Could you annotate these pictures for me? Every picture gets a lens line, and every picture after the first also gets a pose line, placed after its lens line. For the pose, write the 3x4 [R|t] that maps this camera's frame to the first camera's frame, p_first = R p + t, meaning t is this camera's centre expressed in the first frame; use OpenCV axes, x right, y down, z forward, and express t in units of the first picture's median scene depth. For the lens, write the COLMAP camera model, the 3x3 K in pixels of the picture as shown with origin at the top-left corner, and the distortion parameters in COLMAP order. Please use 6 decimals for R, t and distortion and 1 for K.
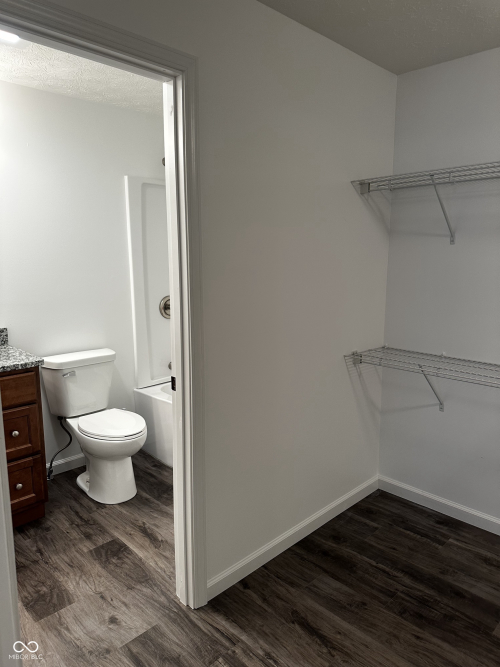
lens RADIAL K [[465.2, 0, 251.7], [0, 465.2, 329.7], [0, 0, 1]] dist [0.122887, -0.177329]
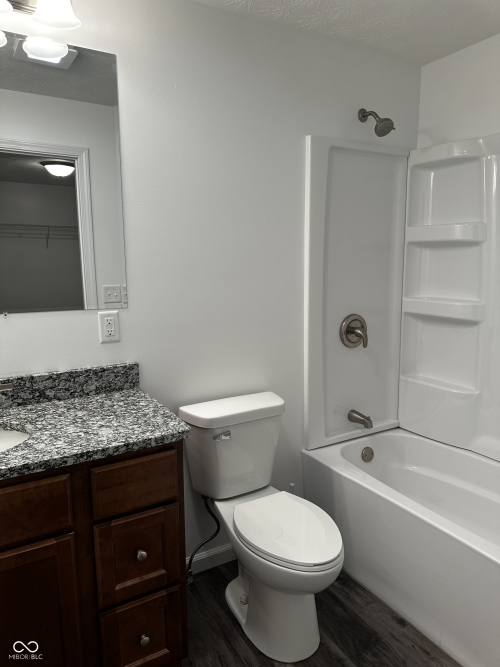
lens RADIAL K [[462.8, 0, 250.0], [0, 462.8, 333.5], [0, 0, 1]] dist [0.062526, -0.066083]
pose [[0.966860, 0.030005, -0.253540, -0.189951], [-0.033607, 0.999386, -0.009885, -0.041349], [0.253087, 0.018078, 0.967274, 0.386883]]
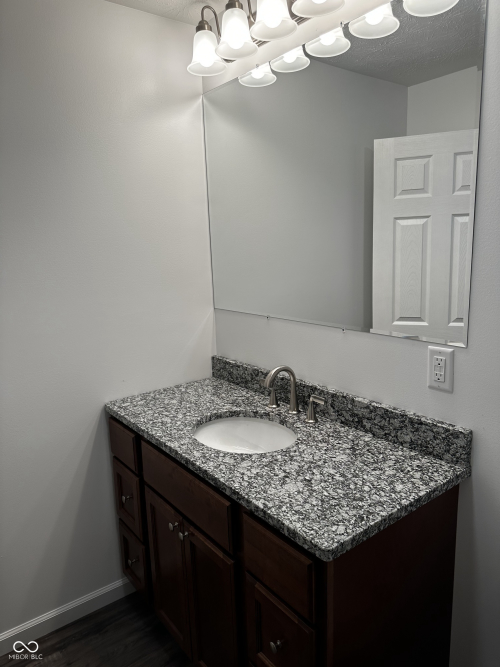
lens RADIAL K [[465.2, 0, 251.7], [0, 465.2, 329.7], [0, 0, 1]] dist [0.122887, -0.177329]
pose [[-0.133898, 0.174295, -0.975547, -0.072922], [-0.135775, 0.971902, 0.192280, -0.145168], [0.981650, 0.158200, -0.106471, 0.788232]]
